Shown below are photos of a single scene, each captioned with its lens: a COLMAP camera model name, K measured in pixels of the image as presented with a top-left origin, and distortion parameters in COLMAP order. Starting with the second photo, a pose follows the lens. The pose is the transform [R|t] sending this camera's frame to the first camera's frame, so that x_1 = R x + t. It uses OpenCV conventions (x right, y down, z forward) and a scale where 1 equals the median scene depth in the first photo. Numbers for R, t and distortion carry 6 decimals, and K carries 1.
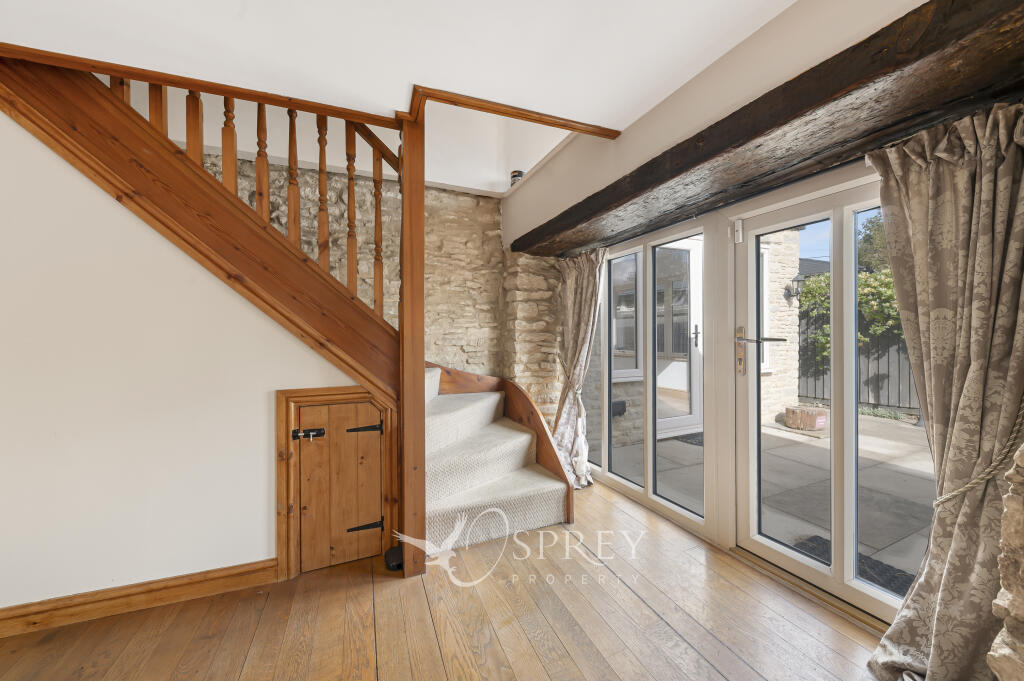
lens RADIAL K [[368.7, 0, 512.0], [0, 368.7, 340.5], [0, 0, 1]] dist [0.000018, 0.000003]
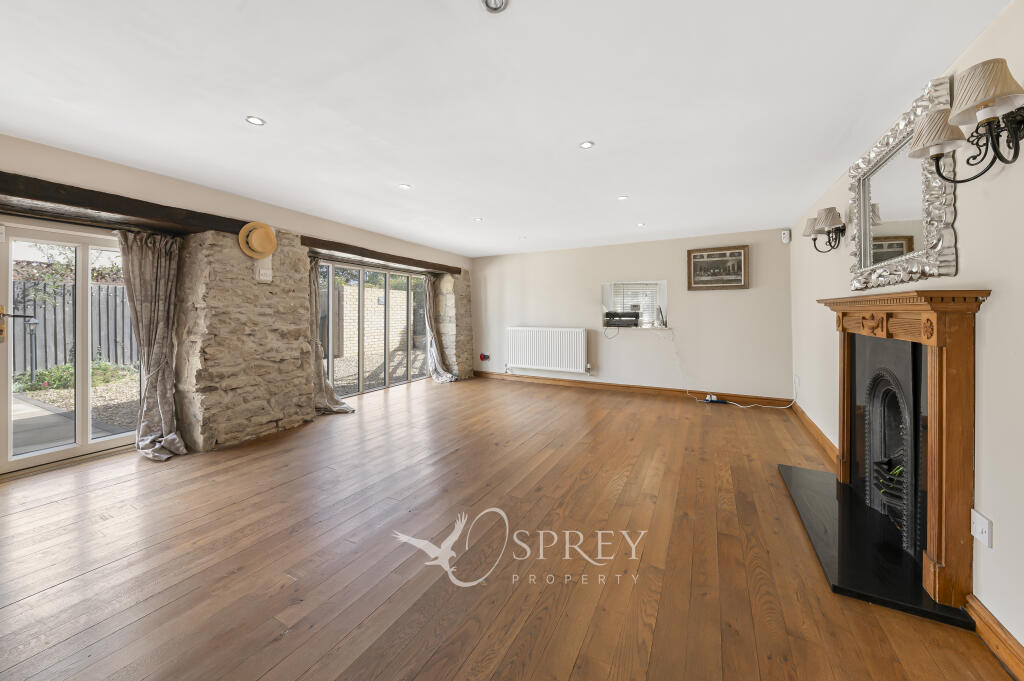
lens RADIAL K [[356.9, 0, 513.1], [0, 356.9, 313.5], [0, 0, 1]] dist [-0.000289, -0.000042]
pose [[-0.629528, 0.004259, 0.776966, -2.511392], [0.009888, 0.999948, 0.002530, 0.010430], [-0.776915, 0.009276, -0.629538, 0.603816]]
